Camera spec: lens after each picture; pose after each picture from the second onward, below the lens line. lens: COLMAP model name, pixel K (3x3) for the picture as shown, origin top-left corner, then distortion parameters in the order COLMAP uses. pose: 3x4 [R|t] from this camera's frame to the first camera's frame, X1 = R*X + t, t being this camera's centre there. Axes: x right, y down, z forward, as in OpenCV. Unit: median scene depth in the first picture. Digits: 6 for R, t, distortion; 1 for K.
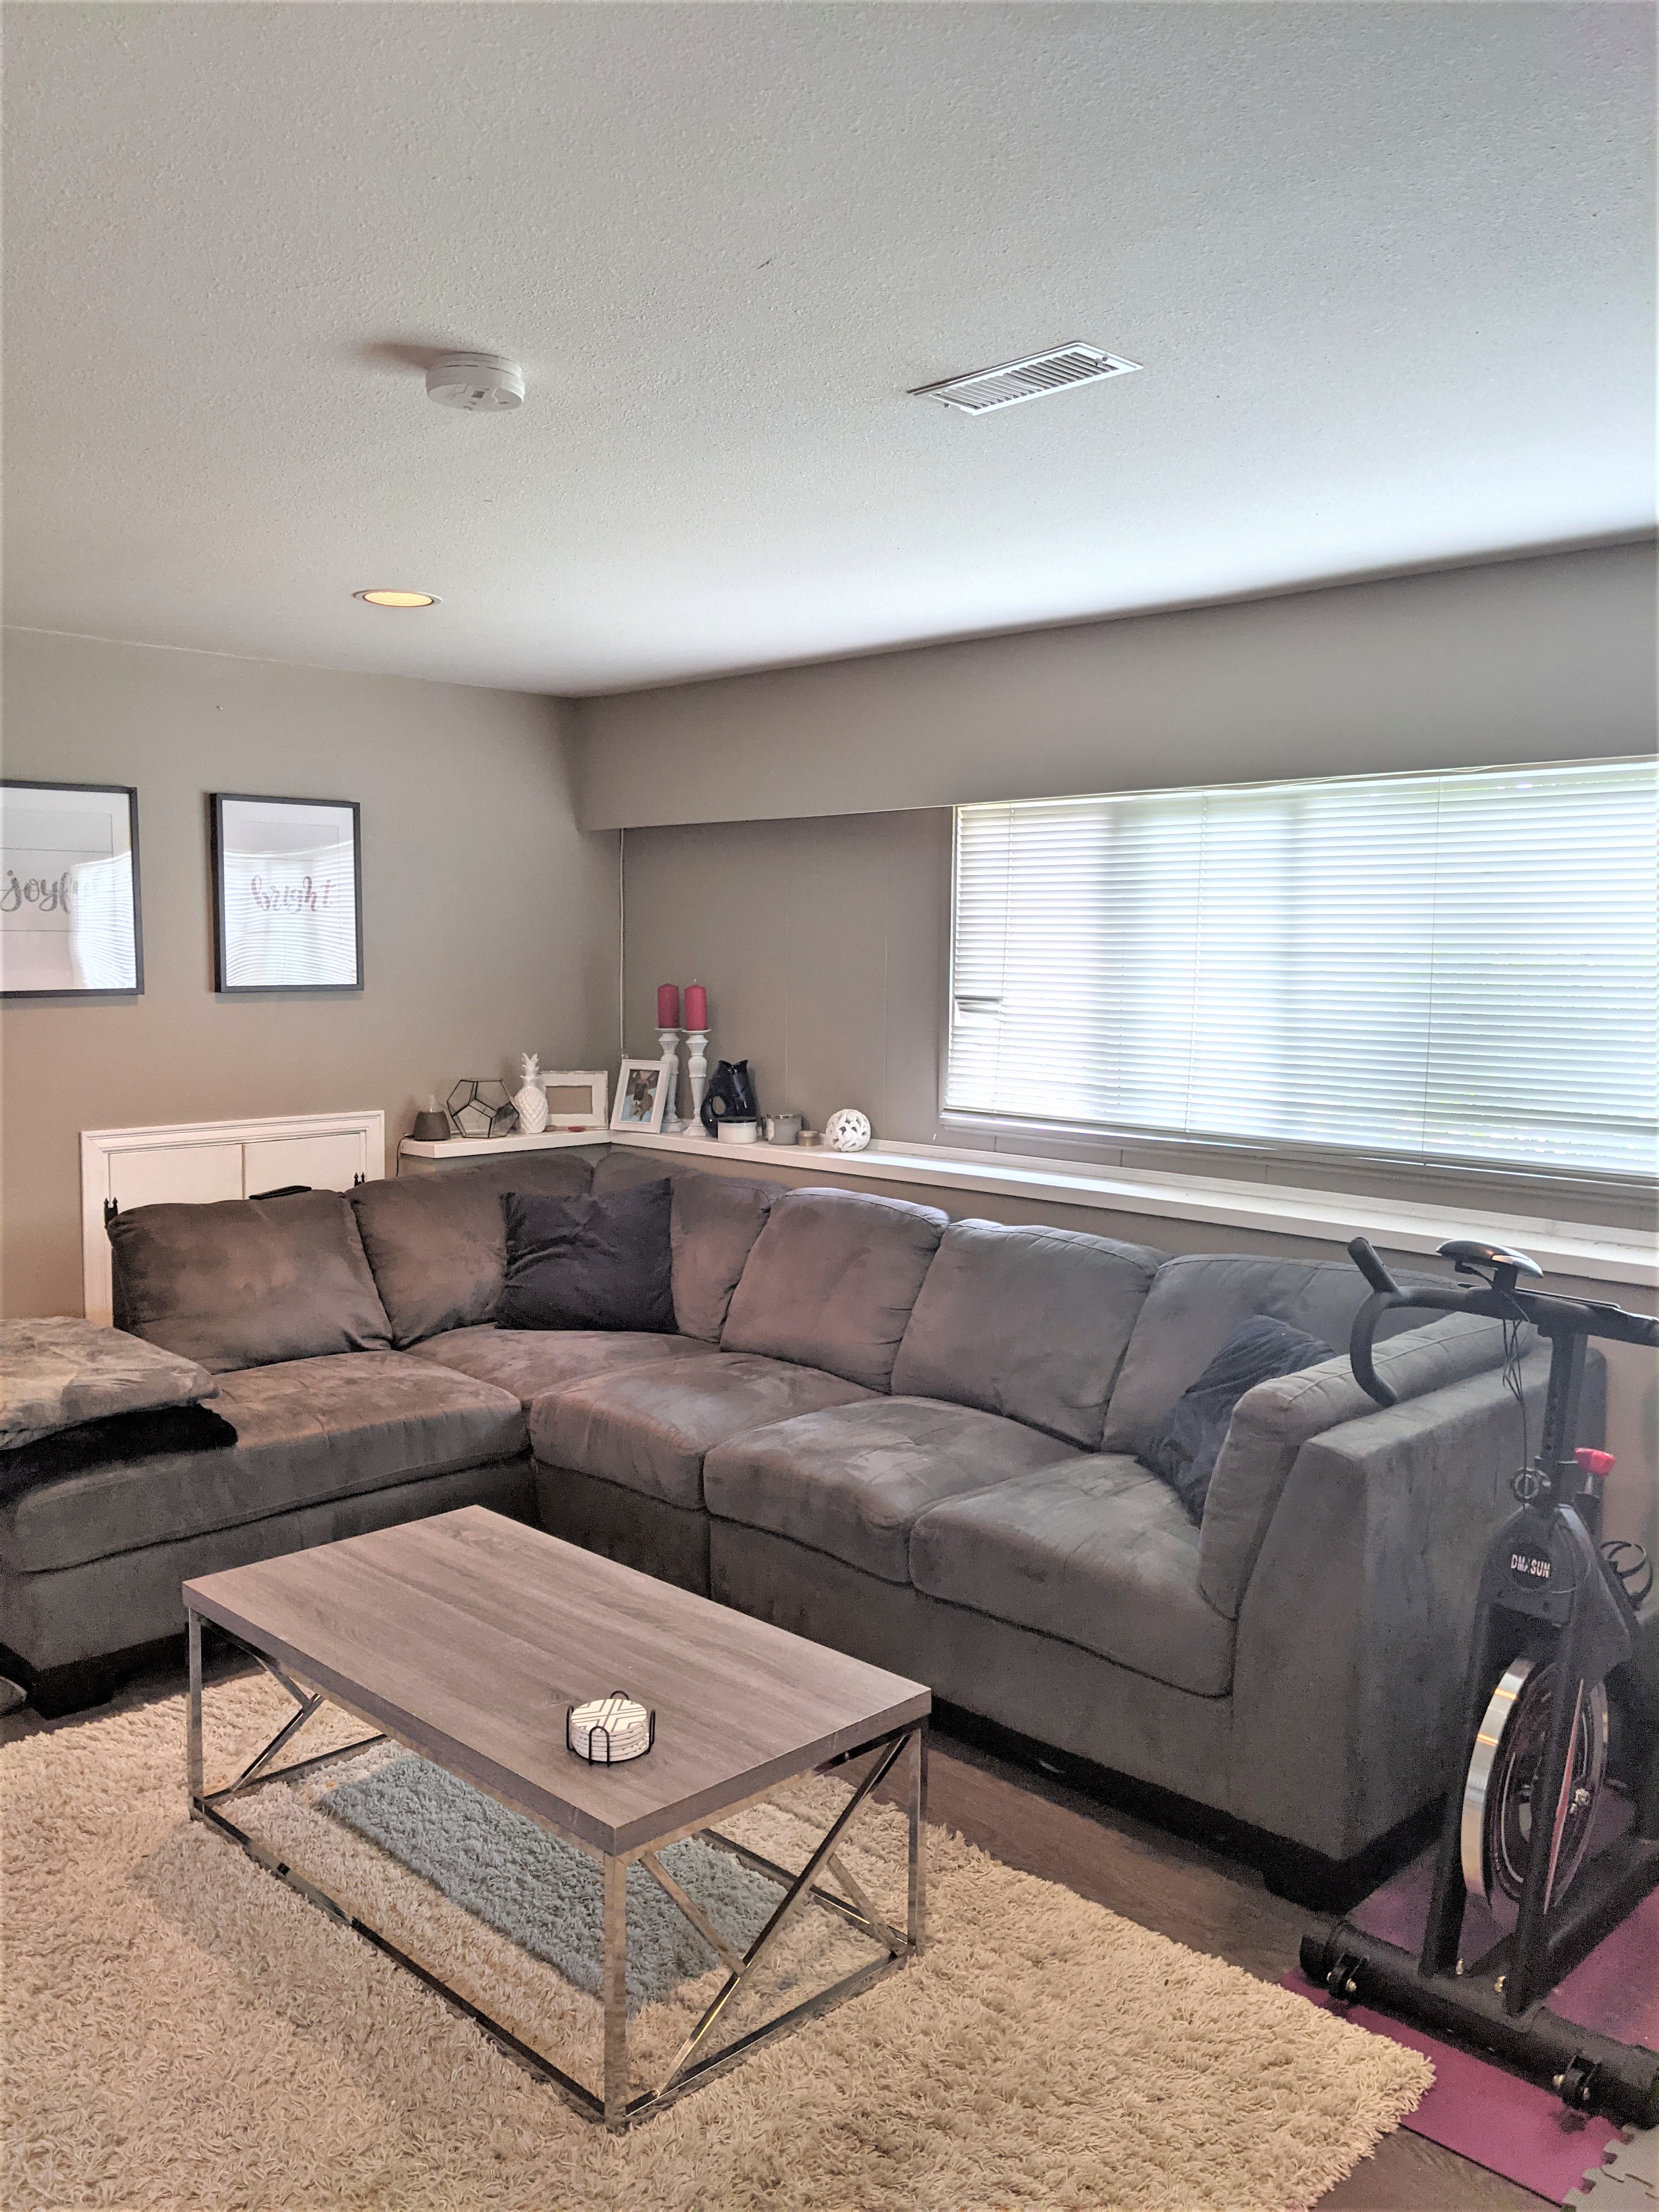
lens RADIAL K [[1777.4, 0, 821.1], [0, 1777.4, 1110.0], [0, 0, 1]] dist [0.097450, -0.139222]
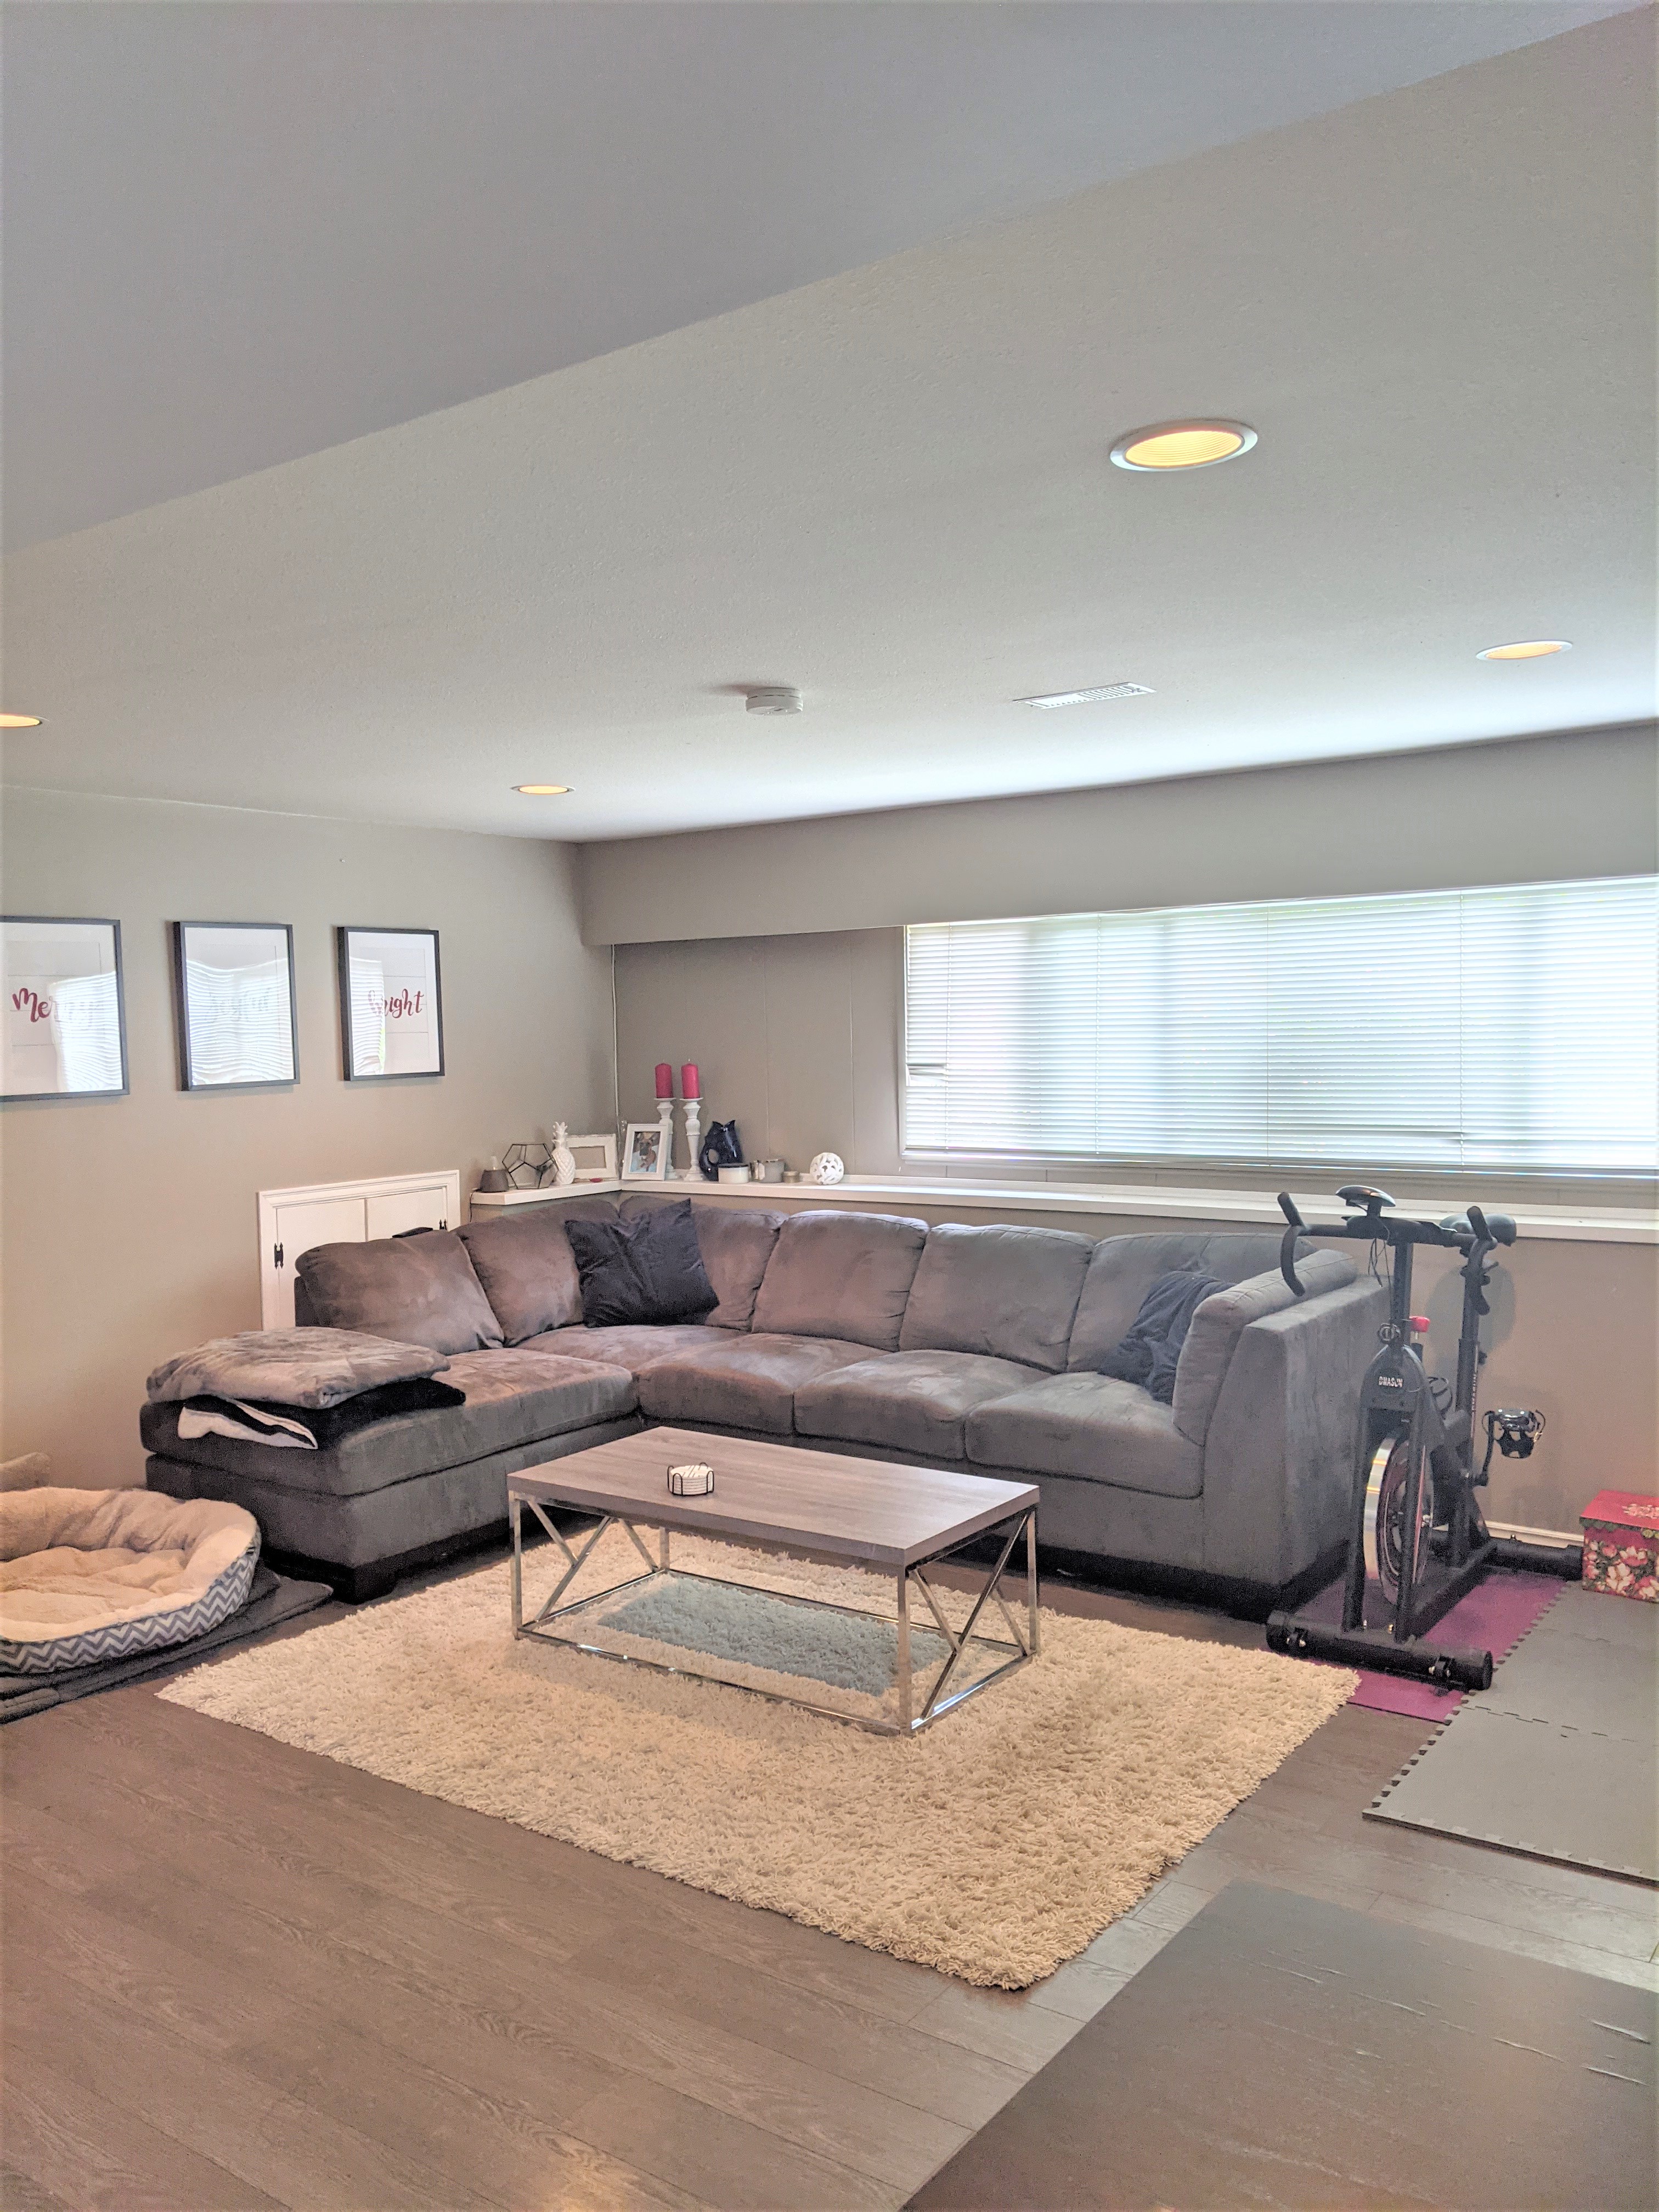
lens RADIAL K [[1763.6, 0, 799.7], [0, 1763.6, 1128.9], [0, 0, 1]] dist [0.102070, -0.172931]
pose [[0.987487, -0.038327, 0.152970, -0.232115], [0.043844, 0.998498, -0.032858, 0.027540], [-0.151480, 0.039154, 0.987684, -0.333026]]
